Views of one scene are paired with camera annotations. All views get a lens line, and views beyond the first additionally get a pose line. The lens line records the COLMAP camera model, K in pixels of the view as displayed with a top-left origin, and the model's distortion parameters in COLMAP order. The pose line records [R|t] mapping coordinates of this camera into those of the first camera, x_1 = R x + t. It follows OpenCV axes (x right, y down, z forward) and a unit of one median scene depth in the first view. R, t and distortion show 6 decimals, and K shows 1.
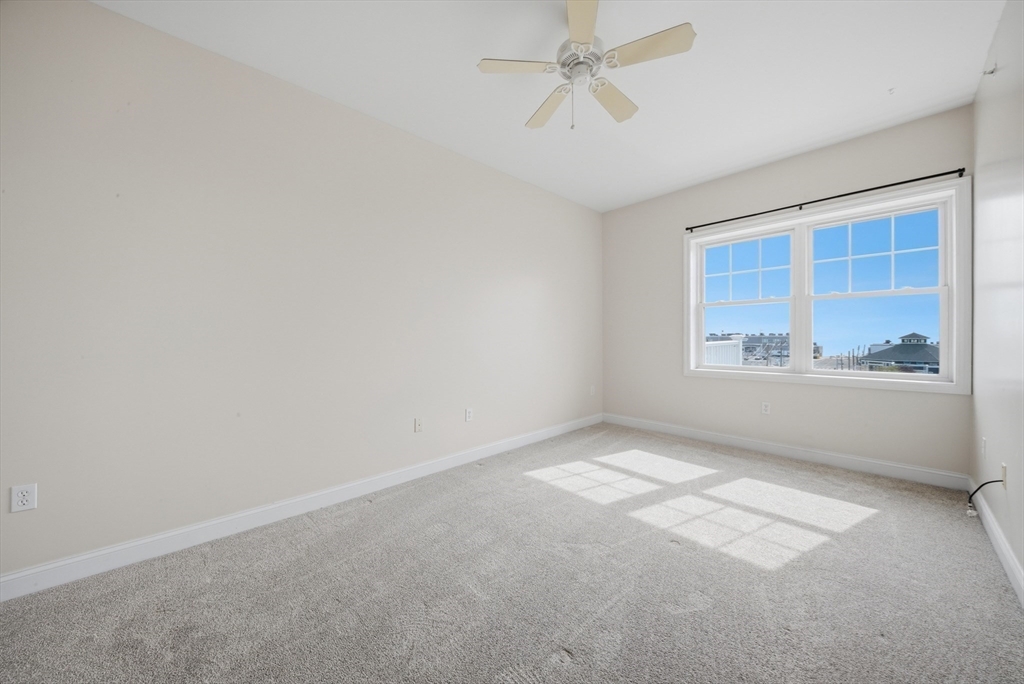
lens RADIAL K [[365.0, 0, 516.1], [0, 365.0, 339.6], [0, 0, 1]] dist [-0.000608, -0.000061]
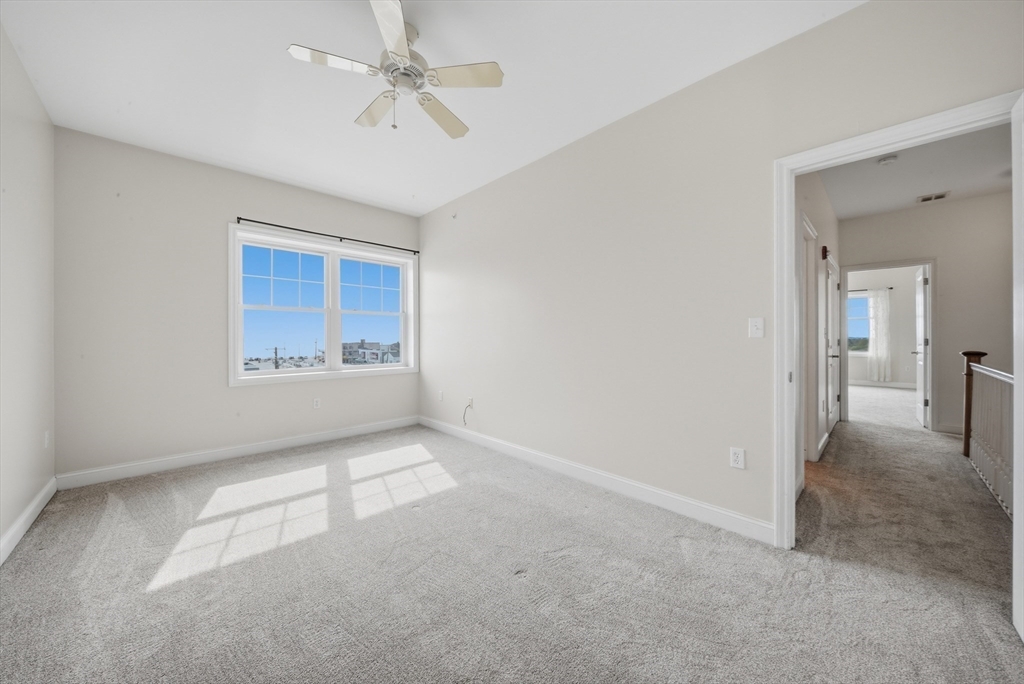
lens RADIAL K [[365.0, 0, 516.1], [0, 365.0, 339.6], [0, 0, 1]] dist [-0.000608, -0.000061]
pose [[-0.034054, 0.003342, 0.999414, -0.523052], [0.009932, 0.999946, -0.003005, -0.003553], [-0.999371, 0.009824, -0.034085, 0.444624]]
